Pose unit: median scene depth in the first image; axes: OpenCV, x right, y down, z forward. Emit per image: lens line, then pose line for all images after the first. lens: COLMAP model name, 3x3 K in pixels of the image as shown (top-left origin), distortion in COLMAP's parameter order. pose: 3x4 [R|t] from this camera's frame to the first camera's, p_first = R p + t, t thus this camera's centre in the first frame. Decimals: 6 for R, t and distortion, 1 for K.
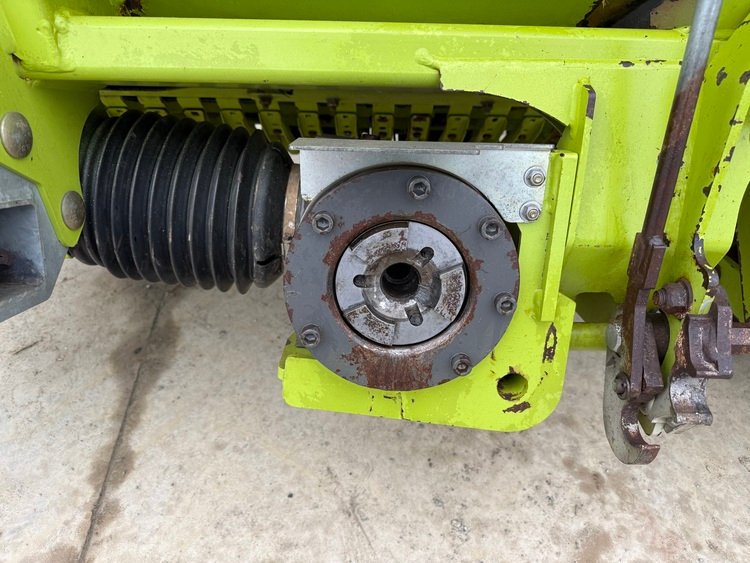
lens RADIAL K [[533.0, 0, 388.7], [0, 533.0, 289.6], [0, 0, 1]] dist [0.033924, -0.042172]
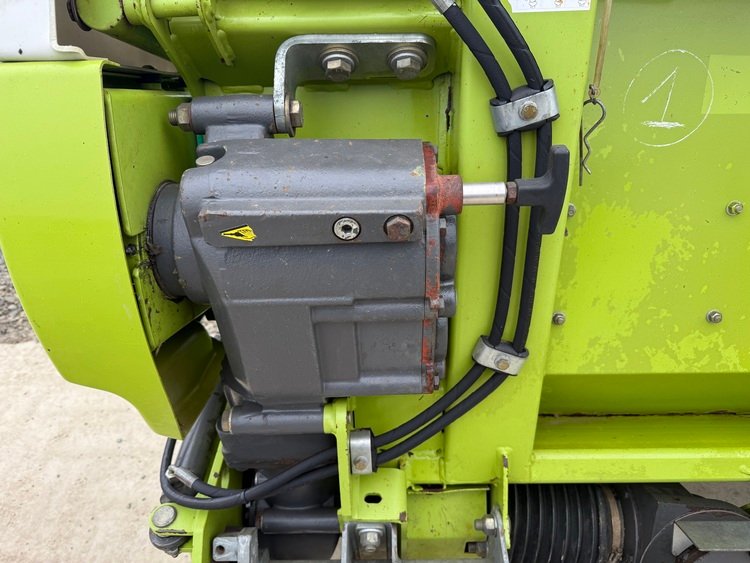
lens RADIAL K [[533.0, 0, 364.3], [0, 533.0, 287.5], [0, 0, 1]] dist [0.033924, -0.042172]
pose [[0.998053, -0.042853, -0.045327, -0.953135], [0.032463, 0.977333, -0.209204, -0.625825], [0.053265, 0.207325, 0.976821, -0.780313]]
